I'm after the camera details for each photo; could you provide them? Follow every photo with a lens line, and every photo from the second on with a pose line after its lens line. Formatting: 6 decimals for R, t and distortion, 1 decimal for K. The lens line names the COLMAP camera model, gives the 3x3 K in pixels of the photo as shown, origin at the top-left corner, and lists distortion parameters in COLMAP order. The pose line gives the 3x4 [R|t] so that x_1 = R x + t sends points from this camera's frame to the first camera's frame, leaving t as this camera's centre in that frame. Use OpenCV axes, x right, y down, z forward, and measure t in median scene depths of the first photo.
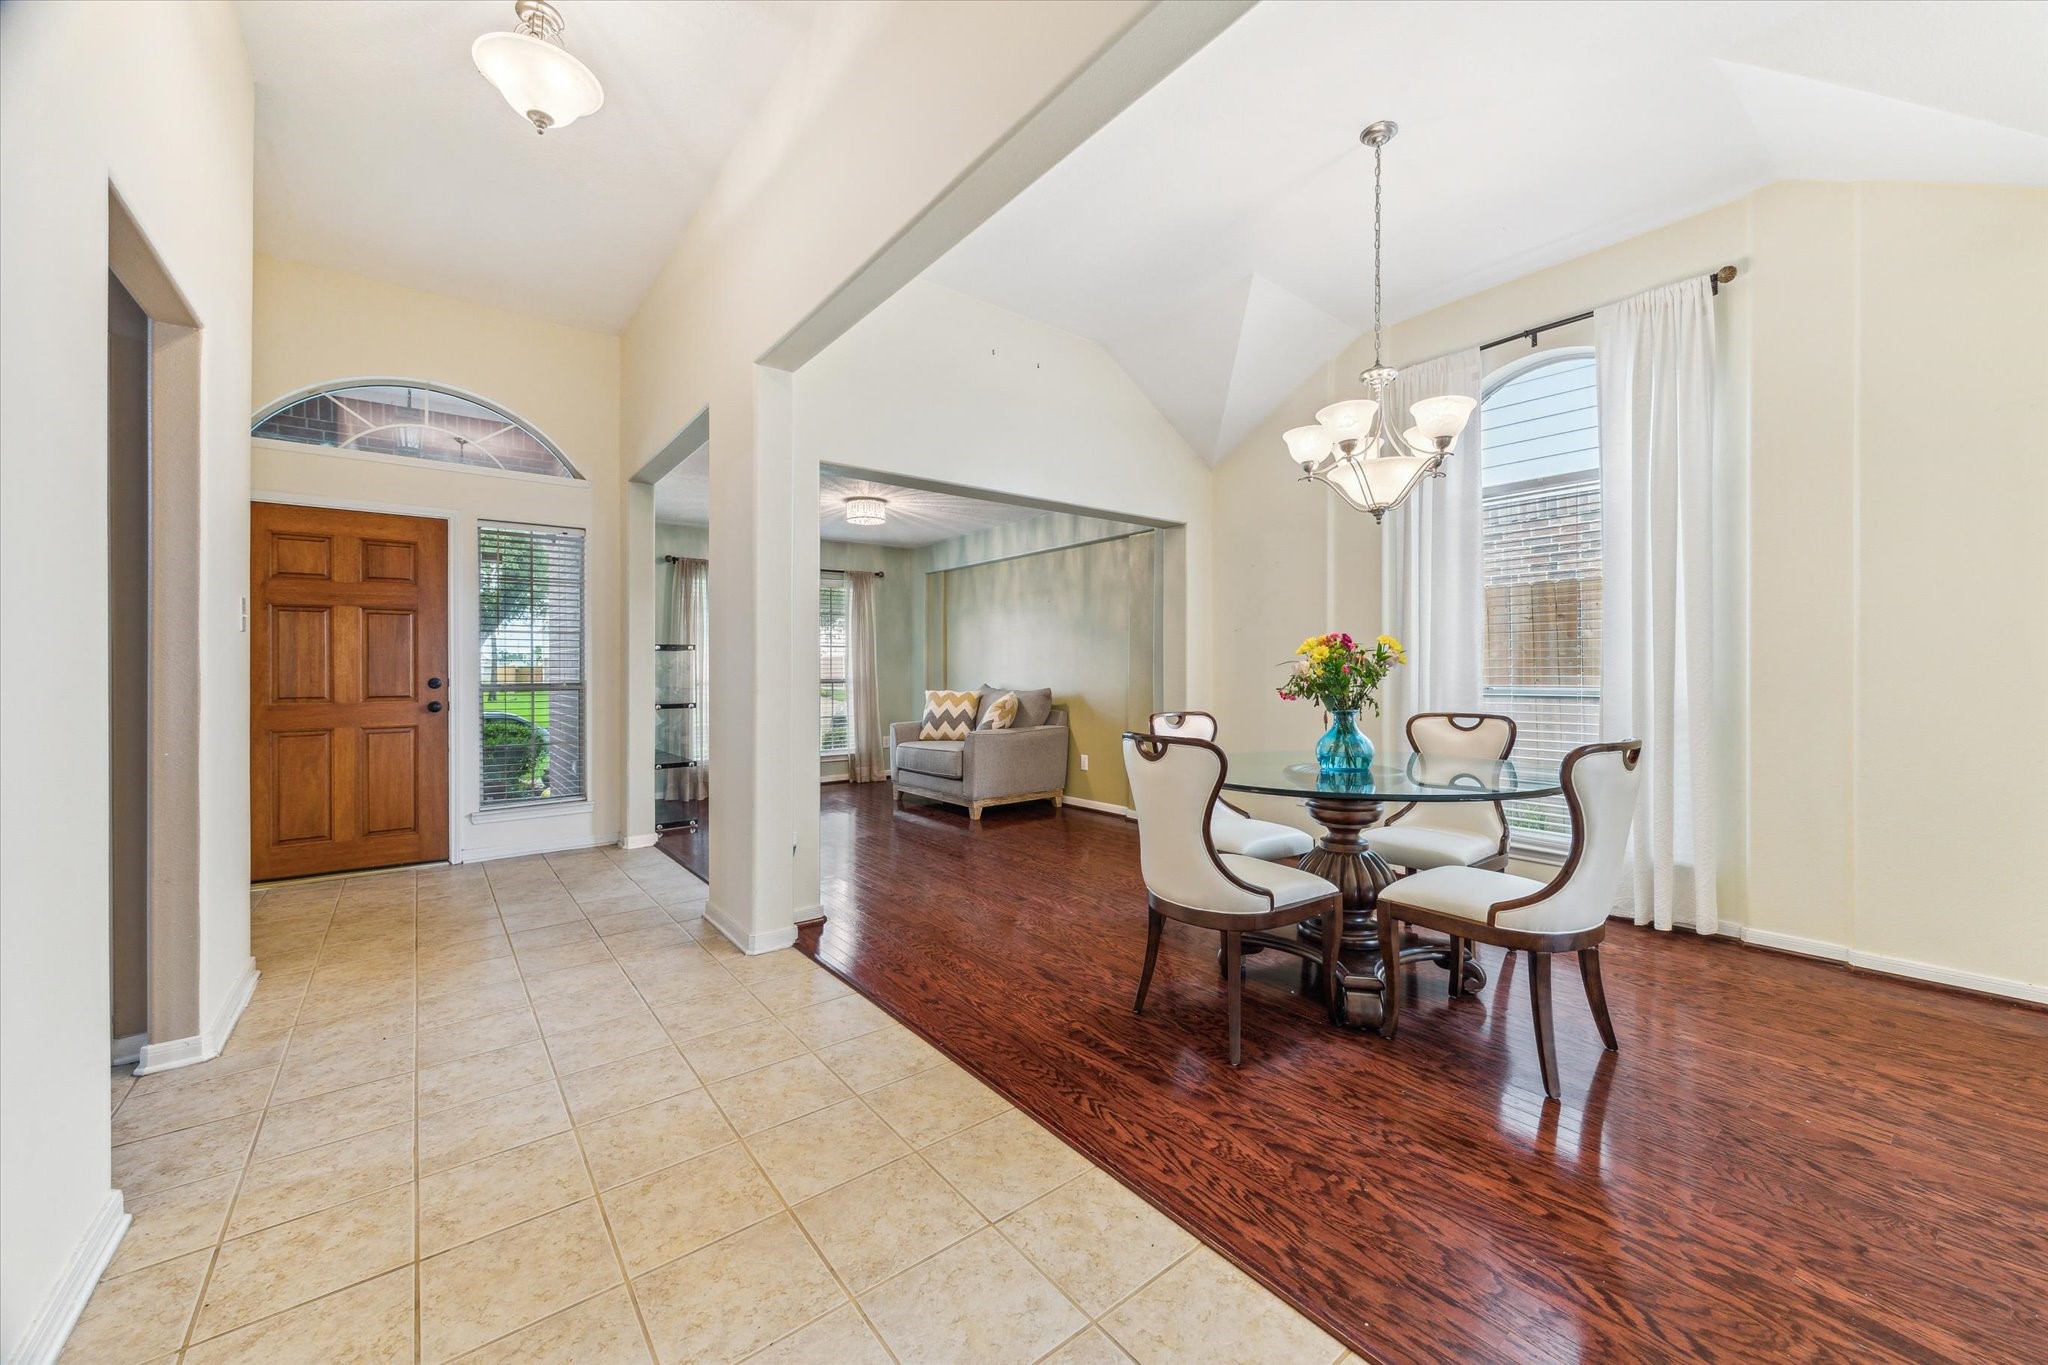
lens RADIAL K [[807.8, 0, 1027.9], [0, 807.8, 671.3], [0, 0, 1]] dist [0.009862, -0.000101]
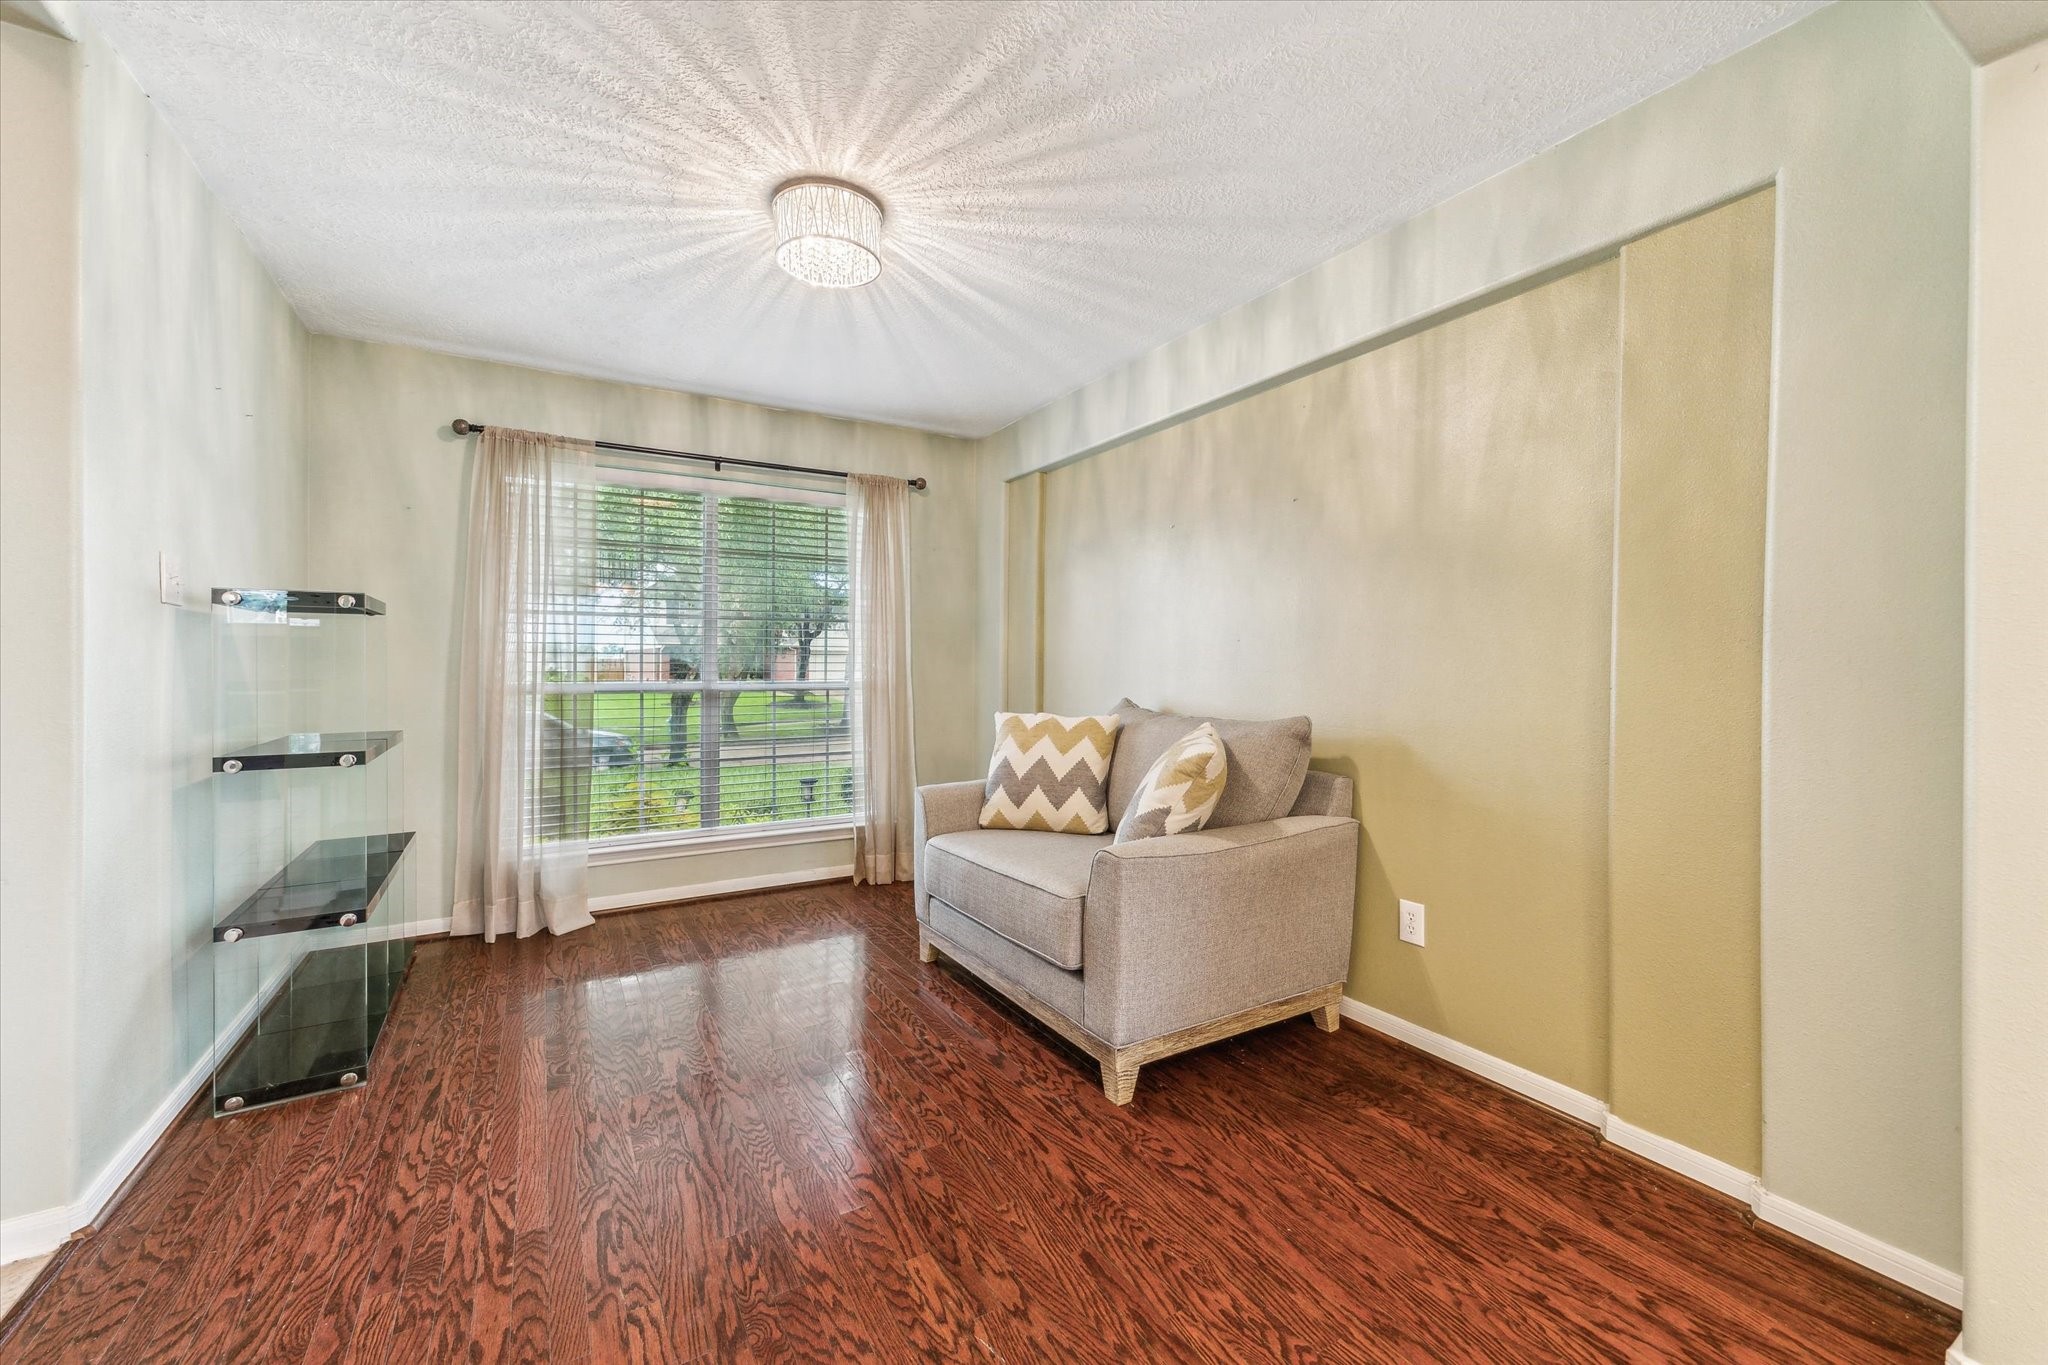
lens RADIAL K [[807.8, 0, 1019.1], [0, 807.8, 671.3], [0, 0, 1]] dist [0.009862, -0.000101]
pose [[0.991261, 0.010298, -0.131512, -0.056155], [-0.009555, 0.999935, 0.006280, -0.002444], [0.131568, -0.004968, 0.991295, 0.569757]]
